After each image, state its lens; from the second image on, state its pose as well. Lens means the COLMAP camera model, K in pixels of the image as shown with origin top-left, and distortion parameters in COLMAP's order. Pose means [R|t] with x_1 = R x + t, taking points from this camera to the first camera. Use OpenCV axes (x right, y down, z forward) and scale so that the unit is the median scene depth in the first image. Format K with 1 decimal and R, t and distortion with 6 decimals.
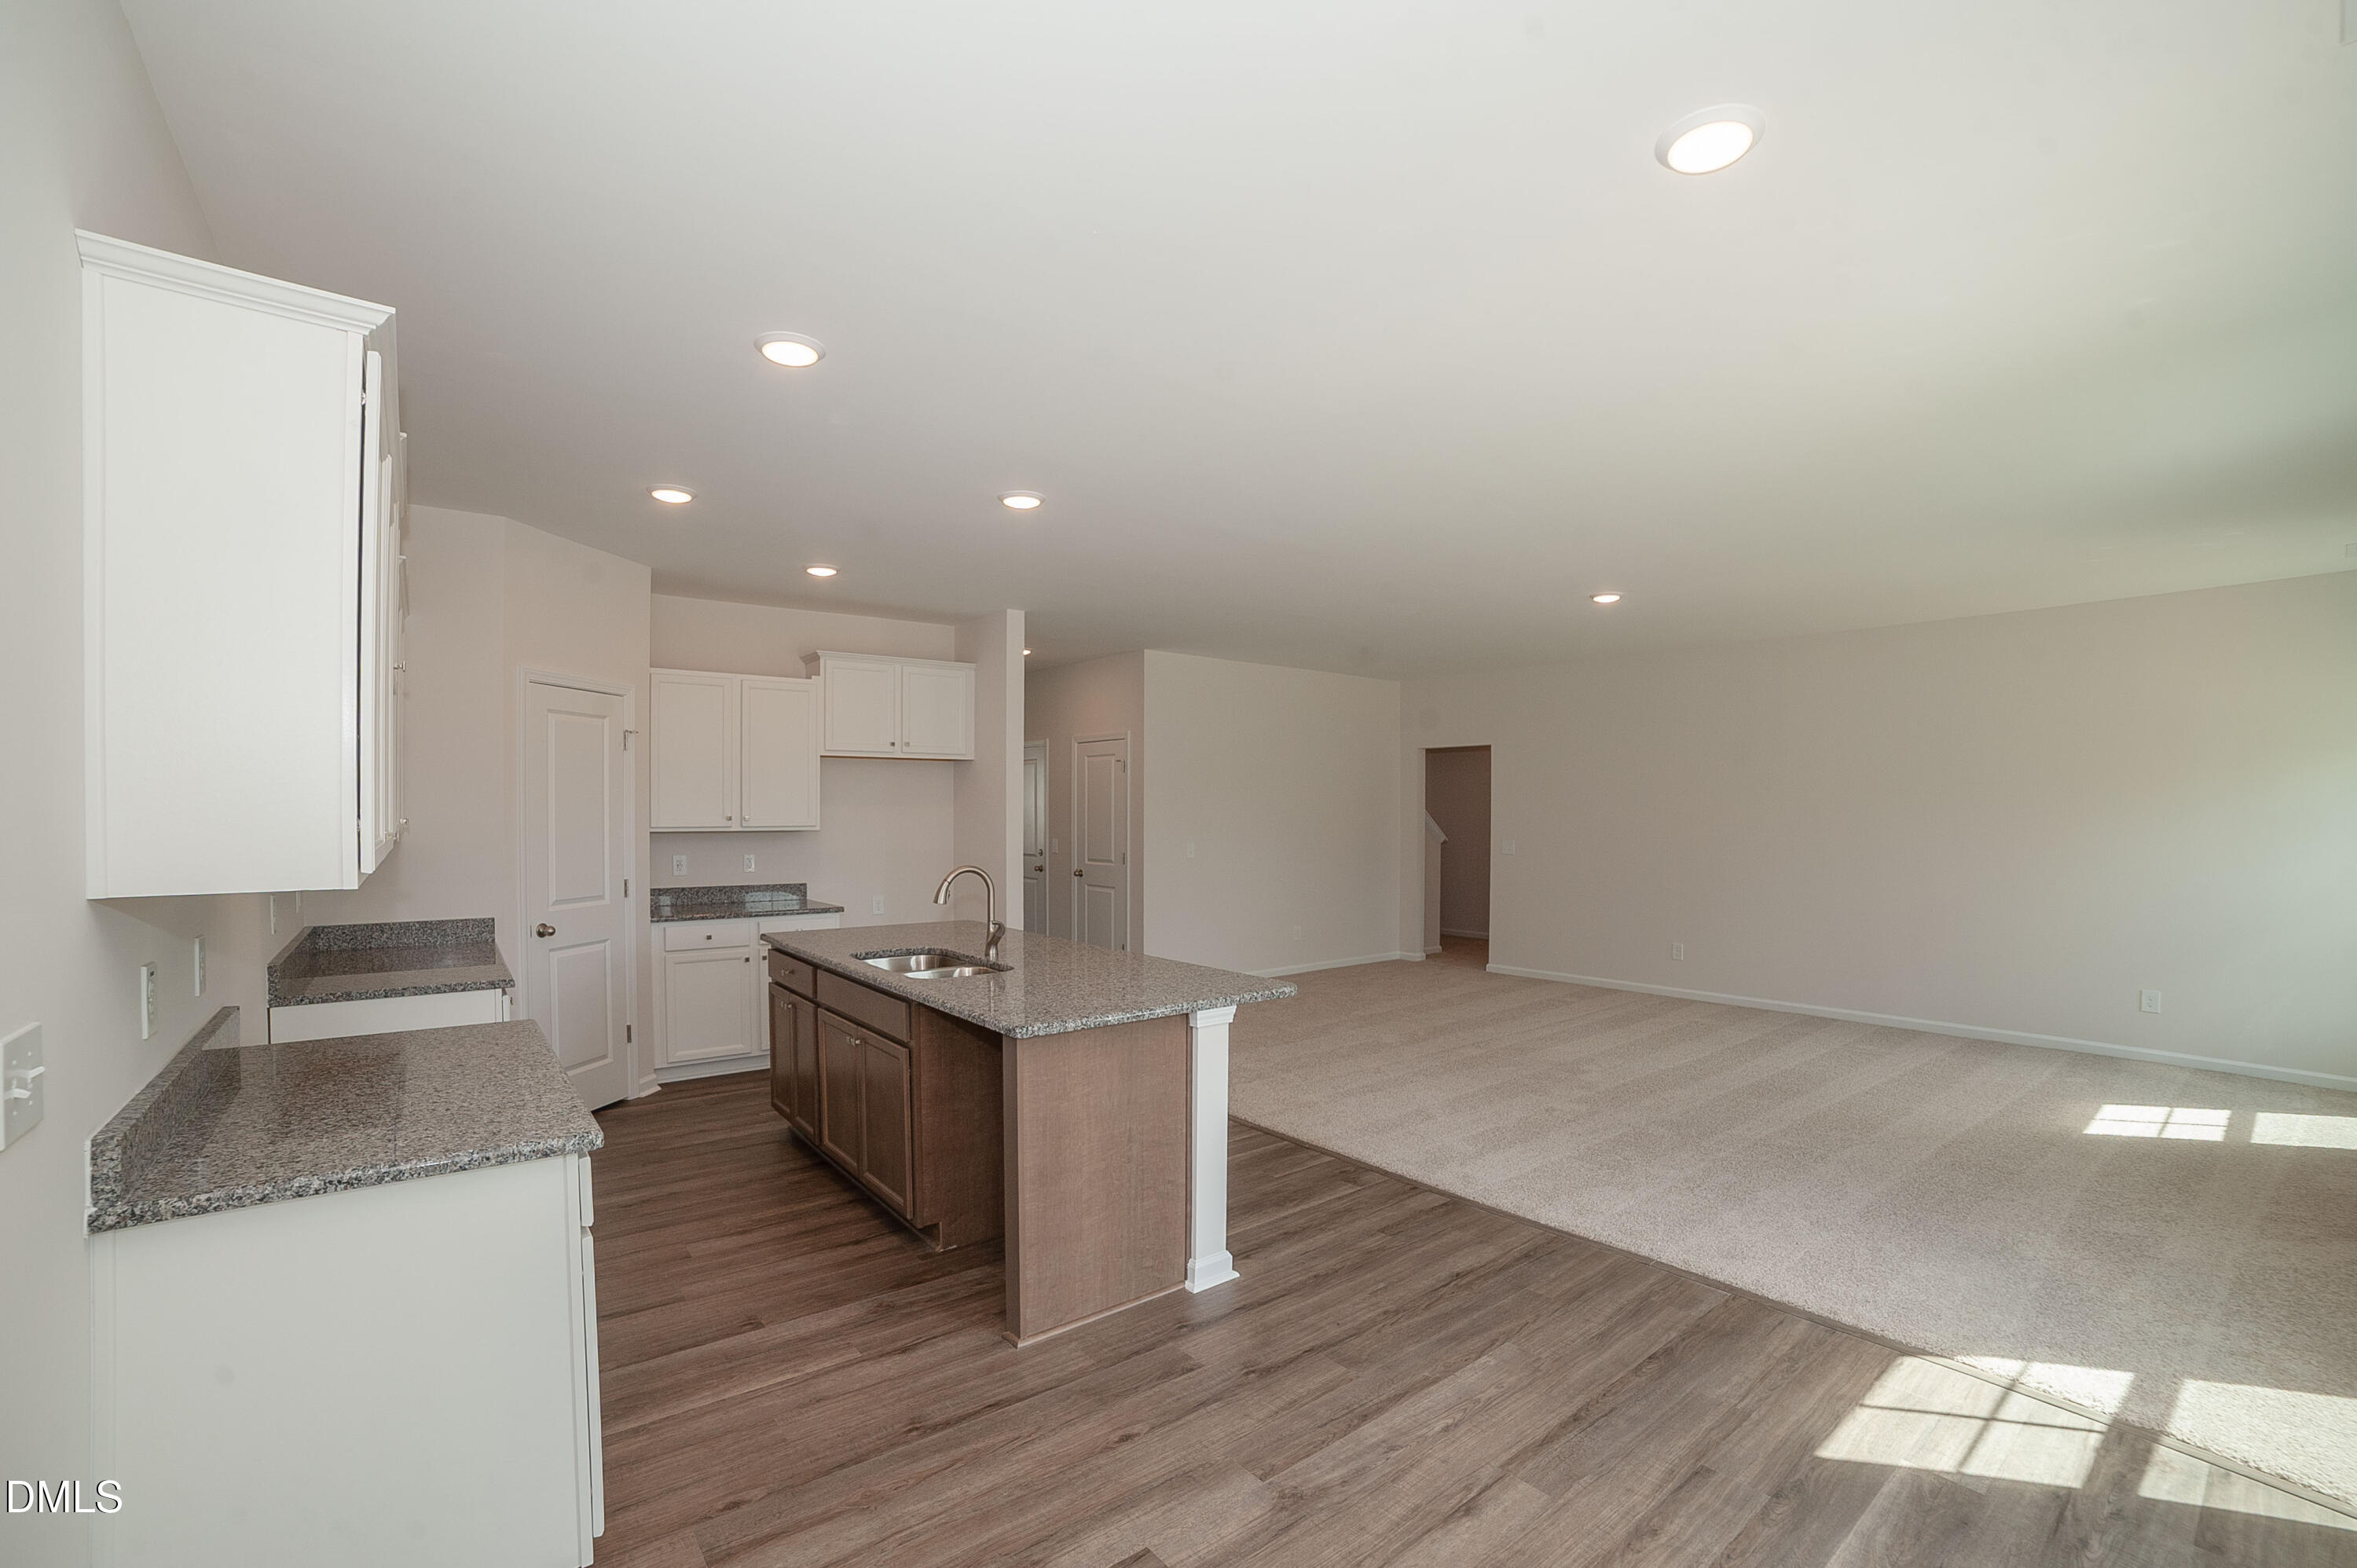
lens RADIAL K [[972.4, 0, 1167.9], [0, 972.4, 838.0], [0, 0, 1]] dist [-0.097444, 0.030004]
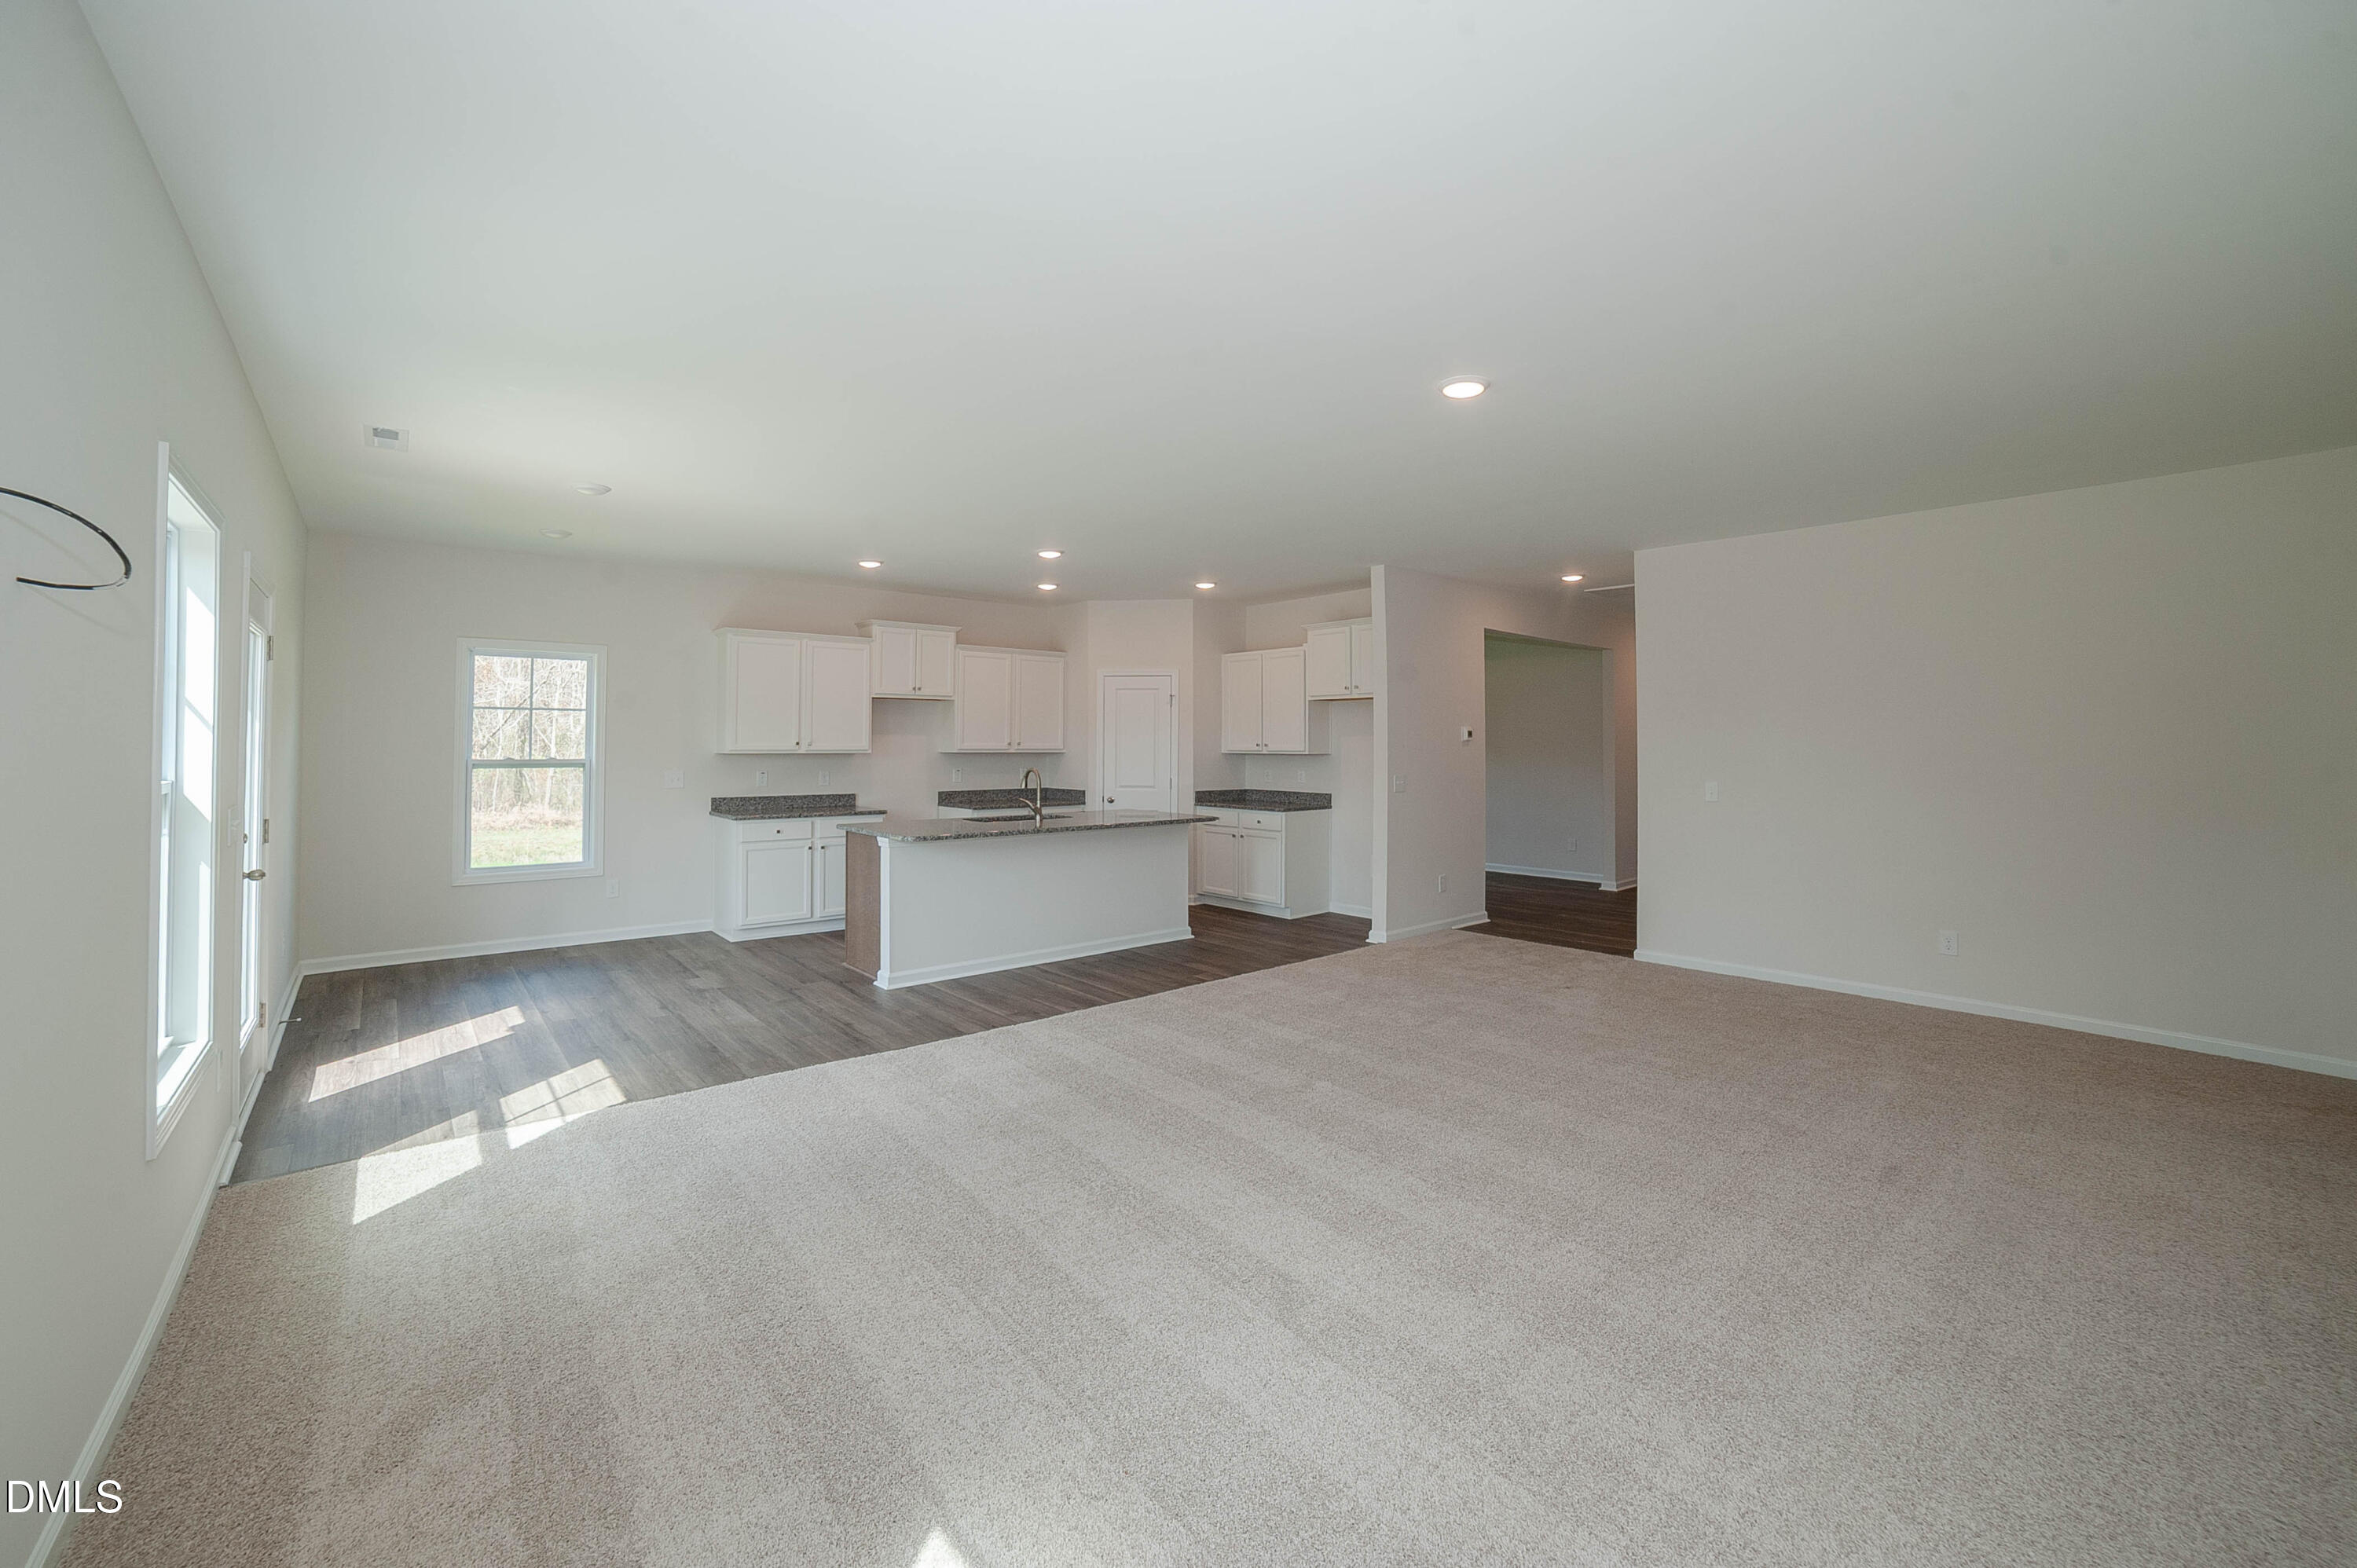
lens RADIAL K [[967.9, 0, 1187.8], [0, 967.9, 713.9], [0, 0, 1]] dist [0.001097, 0.000310]
pose [[0.044289, -0.031034, -0.998537, 1.548891], [-0.027417, 0.999103, -0.032268, -0.025846], [0.998642, 0.028806, 0.043398, 1.151620]]
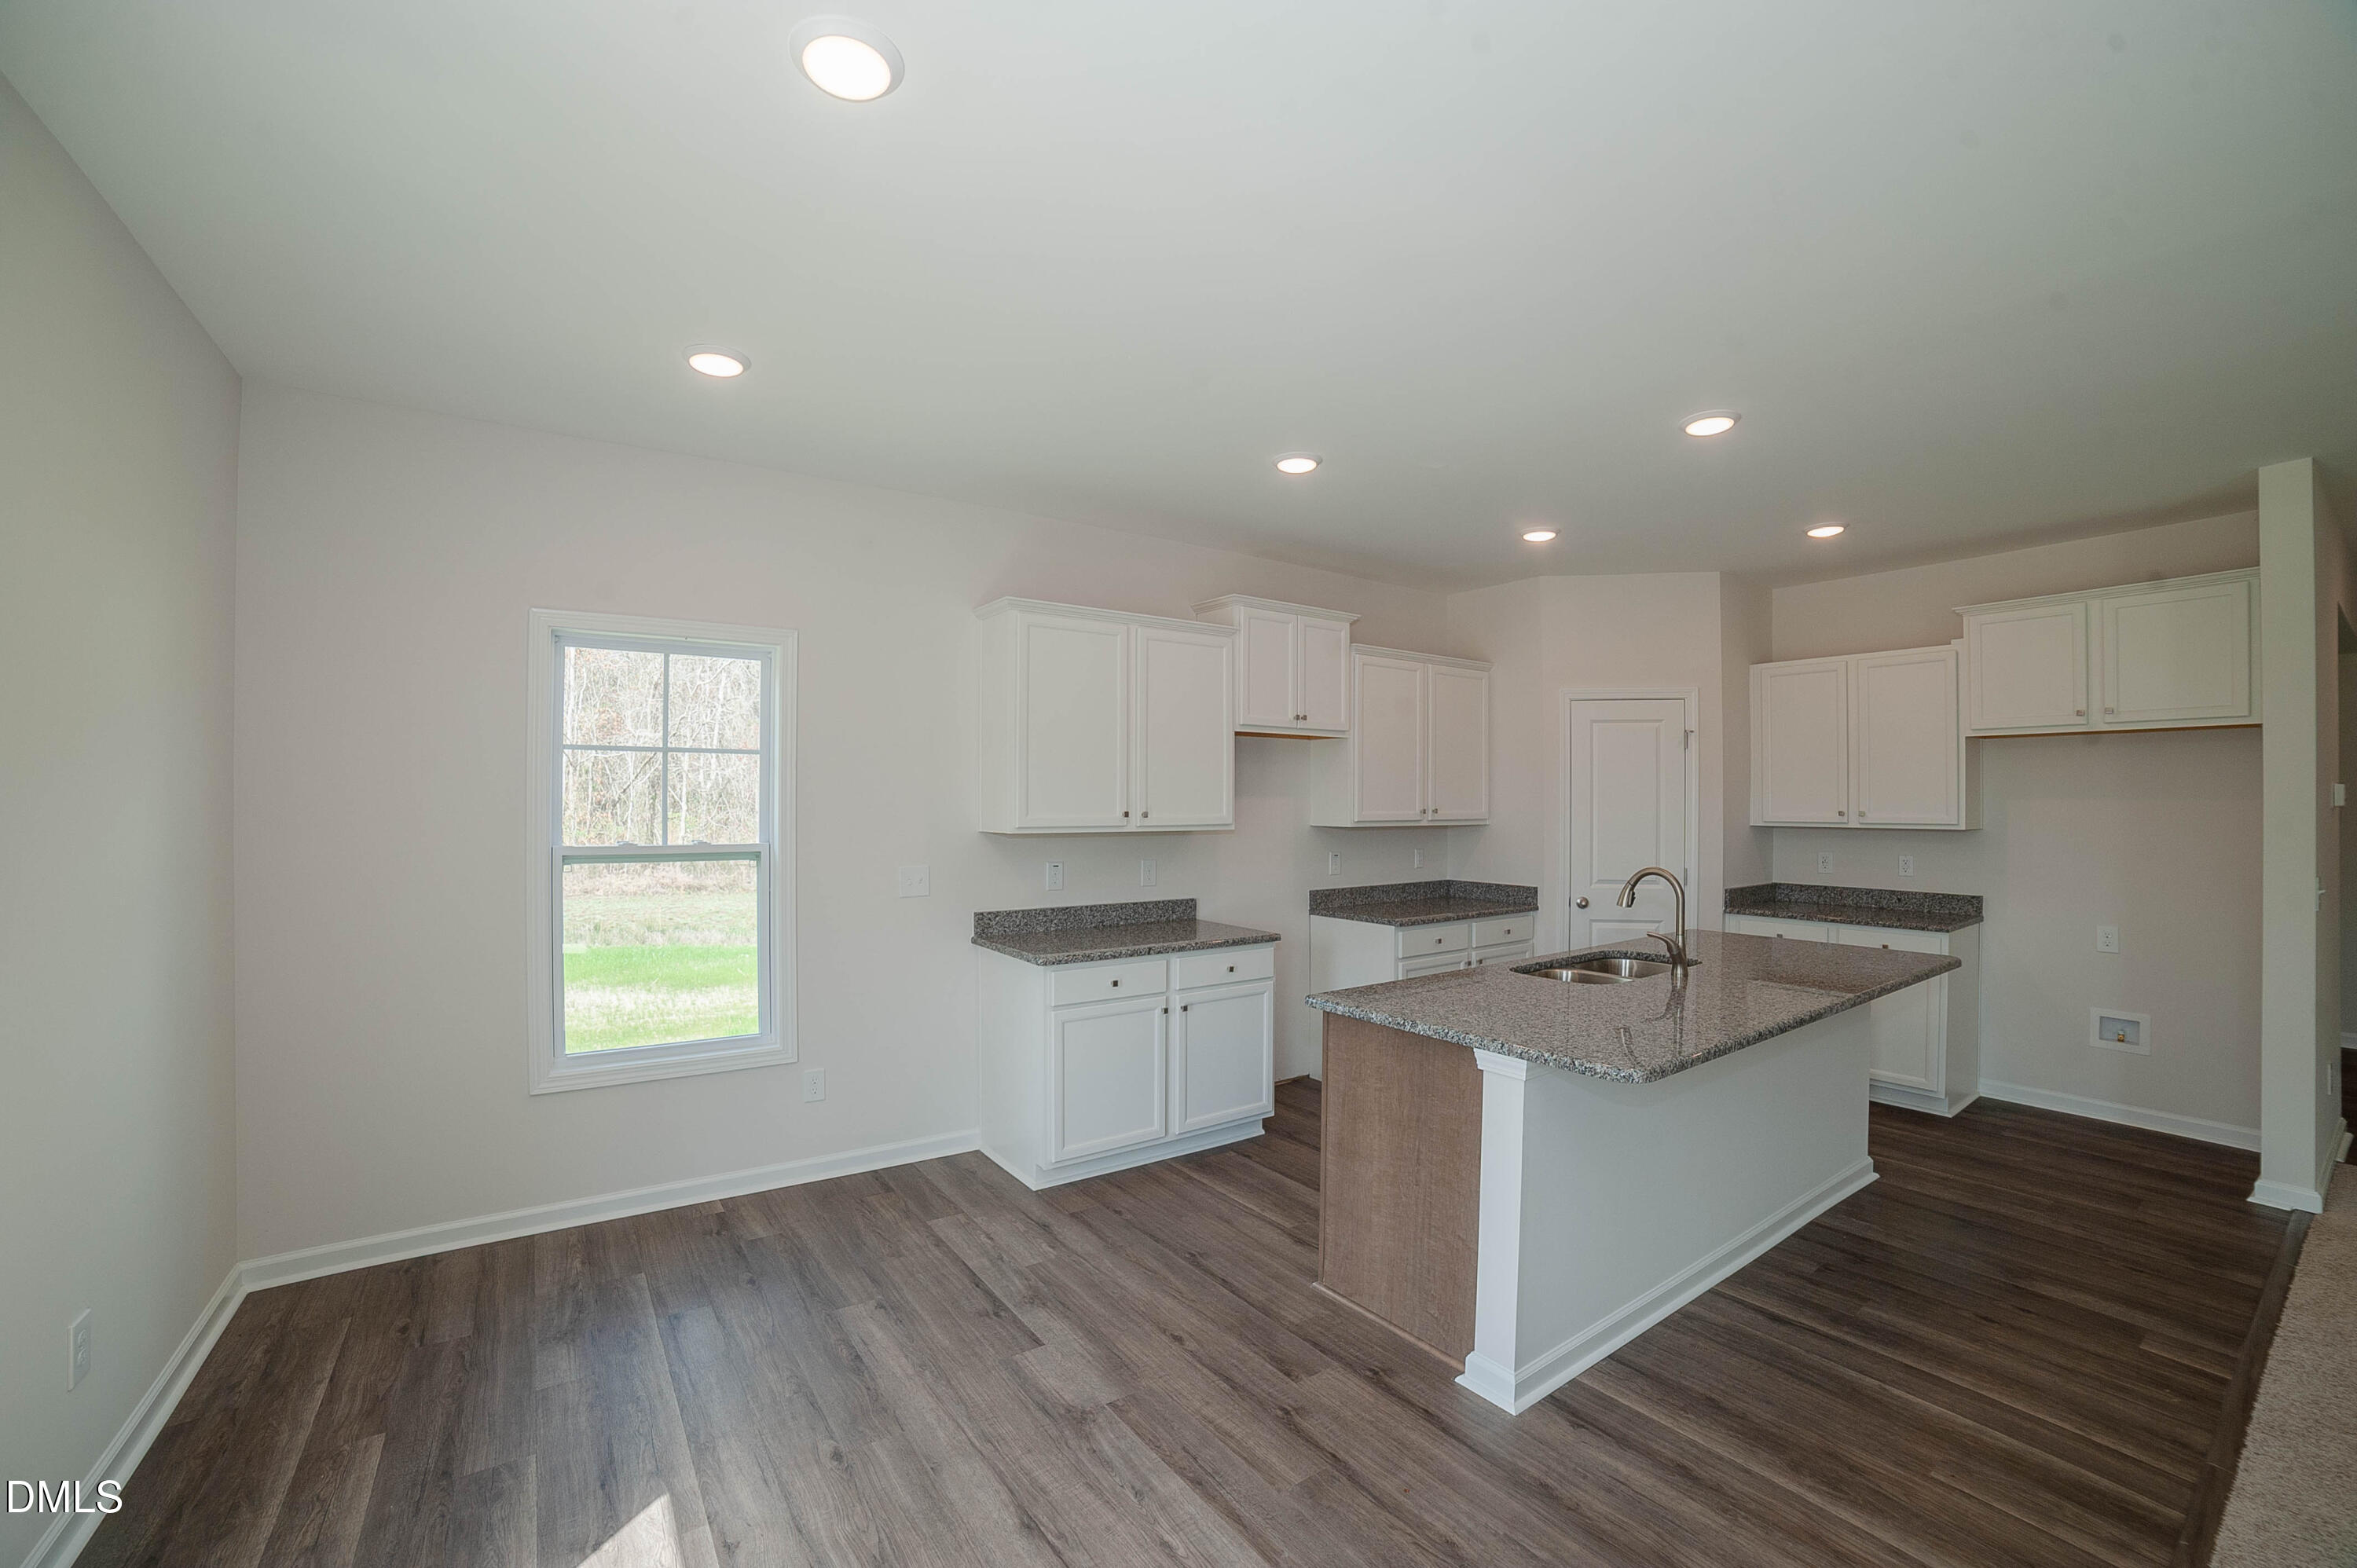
lens RADIAL K [[976.1, 0, 1235.1], [0, 976.1, 796.0], [0, 0, 1]] dist [-0.070293, 0.029780]
pose [[-0.009065, -0.008214, -0.999925, 0.653015], [-0.026072, 0.999628, -0.007975, -0.021696], [0.999619, 0.025998, -0.009276, 0.594293]]
